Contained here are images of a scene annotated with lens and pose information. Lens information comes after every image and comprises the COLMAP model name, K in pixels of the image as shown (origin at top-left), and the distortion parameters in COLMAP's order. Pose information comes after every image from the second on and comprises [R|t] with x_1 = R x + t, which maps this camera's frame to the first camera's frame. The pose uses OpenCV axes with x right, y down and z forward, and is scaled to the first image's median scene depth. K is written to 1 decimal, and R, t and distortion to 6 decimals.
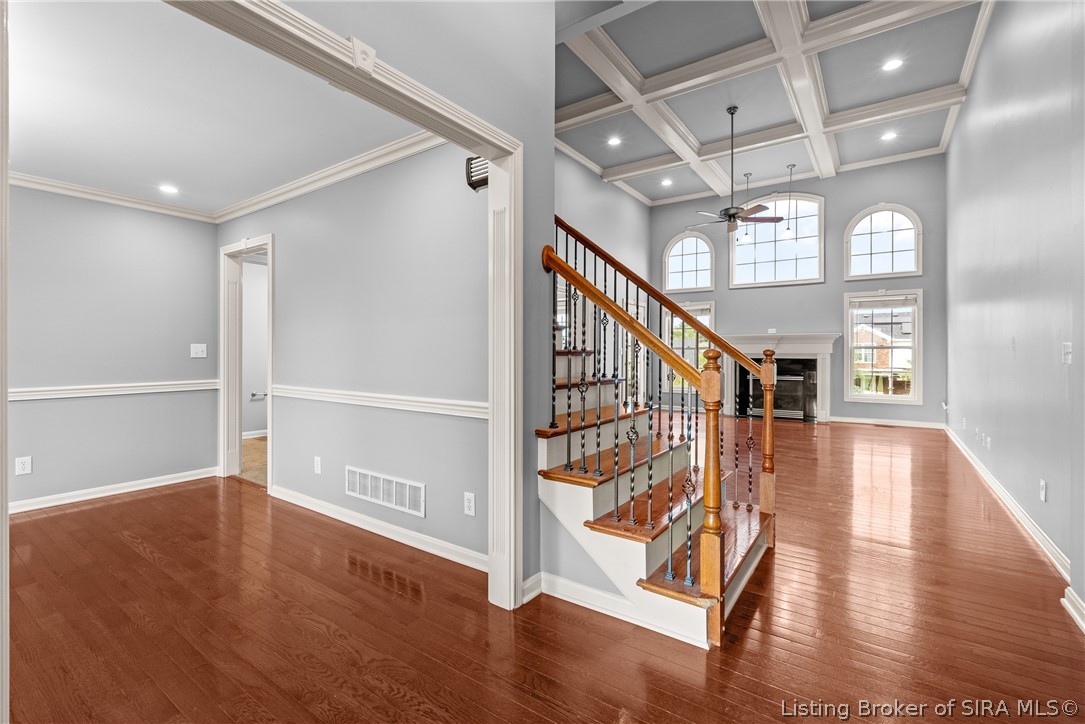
lens RADIAL K [[481.0, 0, 538.3], [0, 481.0, 359.0], [0, 0, 1]] dist [0.002414, 0.000266]
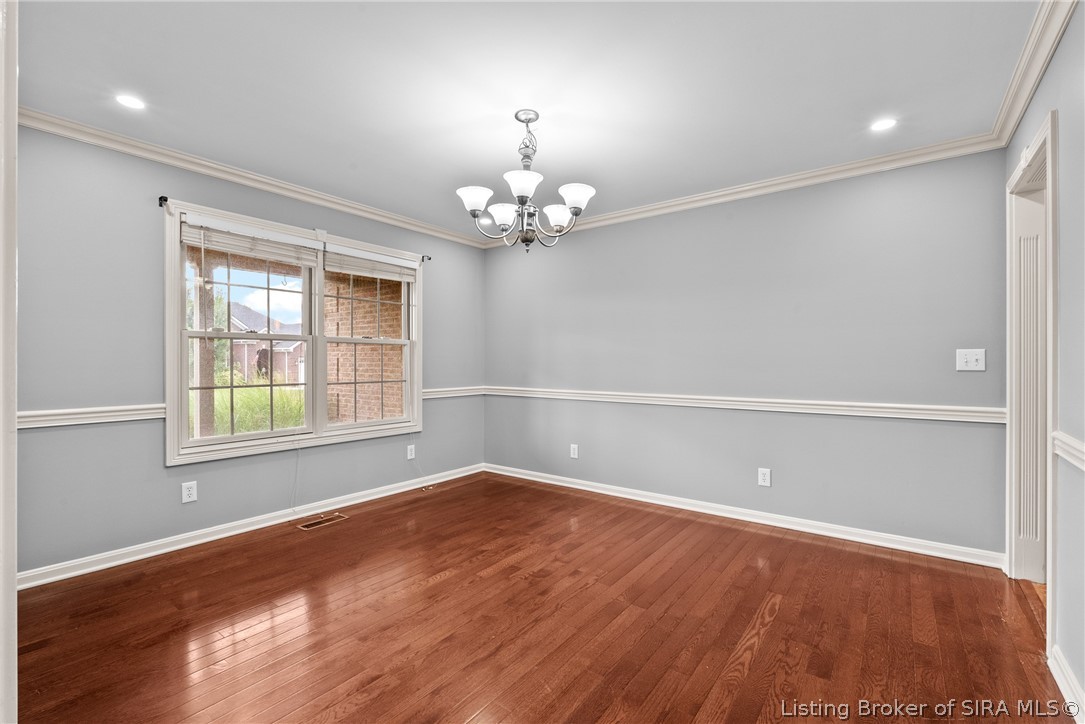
lens RADIAL K [[481.0, 0, 538.3], [0, 481.0, 359.0], [0, 0, 1]] dist [0.002414, 0.000266]
pose [[-0.029483, -0.003481, -0.999559, -0.073676], [-0.013242, 0.999908, -0.003092, -0.010775], [0.999478, 0.013145, -0.029526, 0.580444]]
